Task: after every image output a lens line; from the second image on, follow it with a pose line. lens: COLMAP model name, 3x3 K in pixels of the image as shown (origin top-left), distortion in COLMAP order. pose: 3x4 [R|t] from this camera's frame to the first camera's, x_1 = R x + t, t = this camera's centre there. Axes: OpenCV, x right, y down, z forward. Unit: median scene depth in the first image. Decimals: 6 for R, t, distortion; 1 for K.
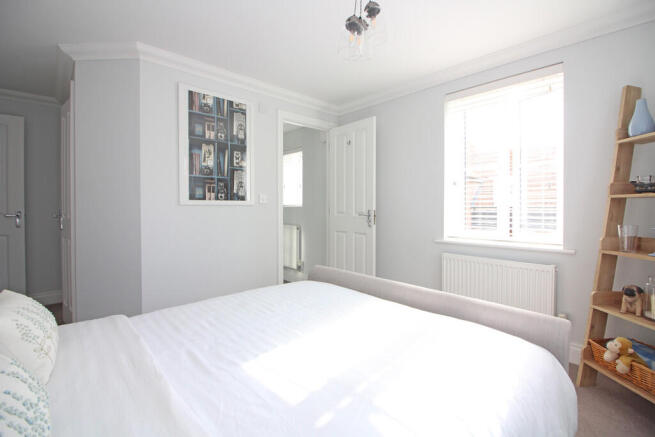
lens RADIAL K [[305.3, 0, 321.0], [0, 305.3, 213.0], [0, 0, 1]] dist [0.015085, -0.000704]
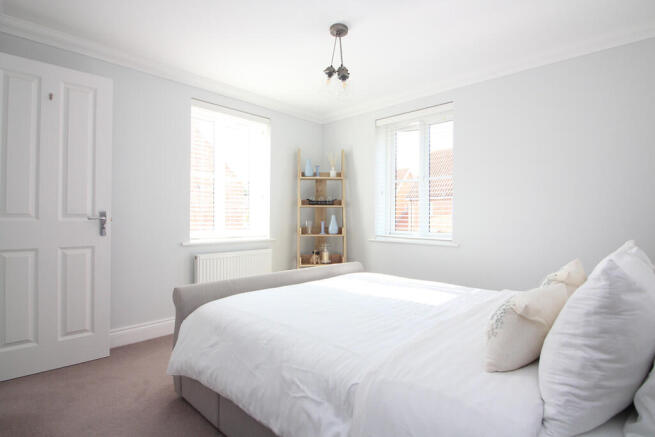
lens RADIAL K [[331.5, 0, 332.1], [0, 331.5, 214.1], [0, 0, 1]] dist [-0.003031, 0.000034]
pose [[-0.062520, 0.002531, 0.998040, -0.707308], [0.004331, 0.999988, -0.002265, 0.000286], [-0.998034, 0.004180, -0.062531, 0.612264]]
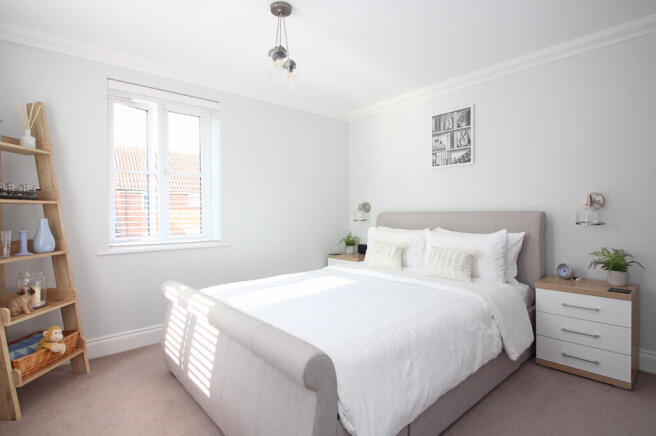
lens RADIAL K [[332.0, 0, 333.7], [0, 332.0, 219.1], [0, 0, 1]] dist [-0.003031, 0.000034]
pose [[-0.999886, 0.004450, 0.014434, -0.047350], [0.004883, 0.999535, 0.030099, -0.016007], [-0.014293, 0.030166, -0.999443, 1.243231]]
